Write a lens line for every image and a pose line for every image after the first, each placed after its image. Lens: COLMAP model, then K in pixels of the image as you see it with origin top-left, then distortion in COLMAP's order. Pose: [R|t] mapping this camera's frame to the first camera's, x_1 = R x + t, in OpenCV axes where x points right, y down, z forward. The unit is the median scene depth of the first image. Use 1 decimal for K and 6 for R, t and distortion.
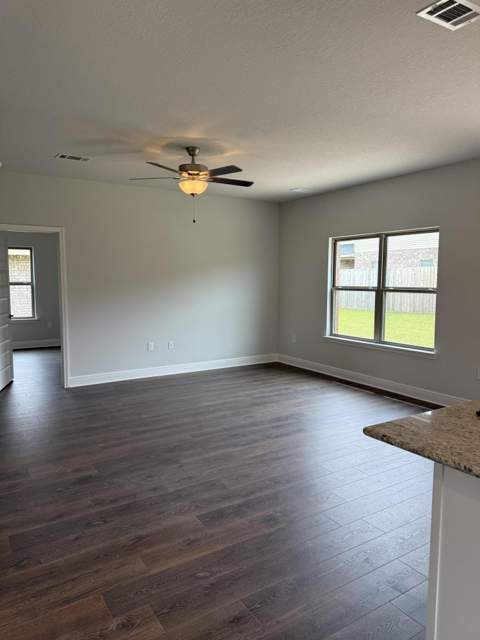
lens RADIAL K [[444.4, 0, 231.0], [0, 444.4, 321.2], [0, 0, 1]] dist [-0.001249, -0.002784]
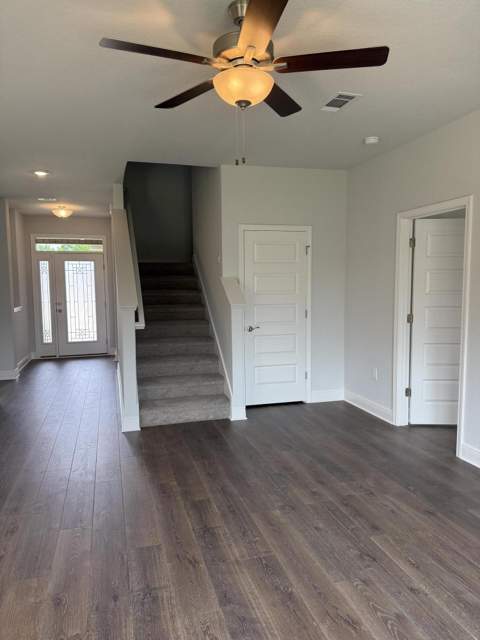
lens RADIAL K [[444.4, 0, 231.0], [0, 444.4, 321.2], [0, 0, 1]] dist [-0.001249, -0.002784]
pose [[-0.260934, 0.090084, -0.961144, 0.389498], [-0.087231, 0.989363, 0.116411, -0.108625], [0.961407, 0.114217, -0.250300, 1.117460]]
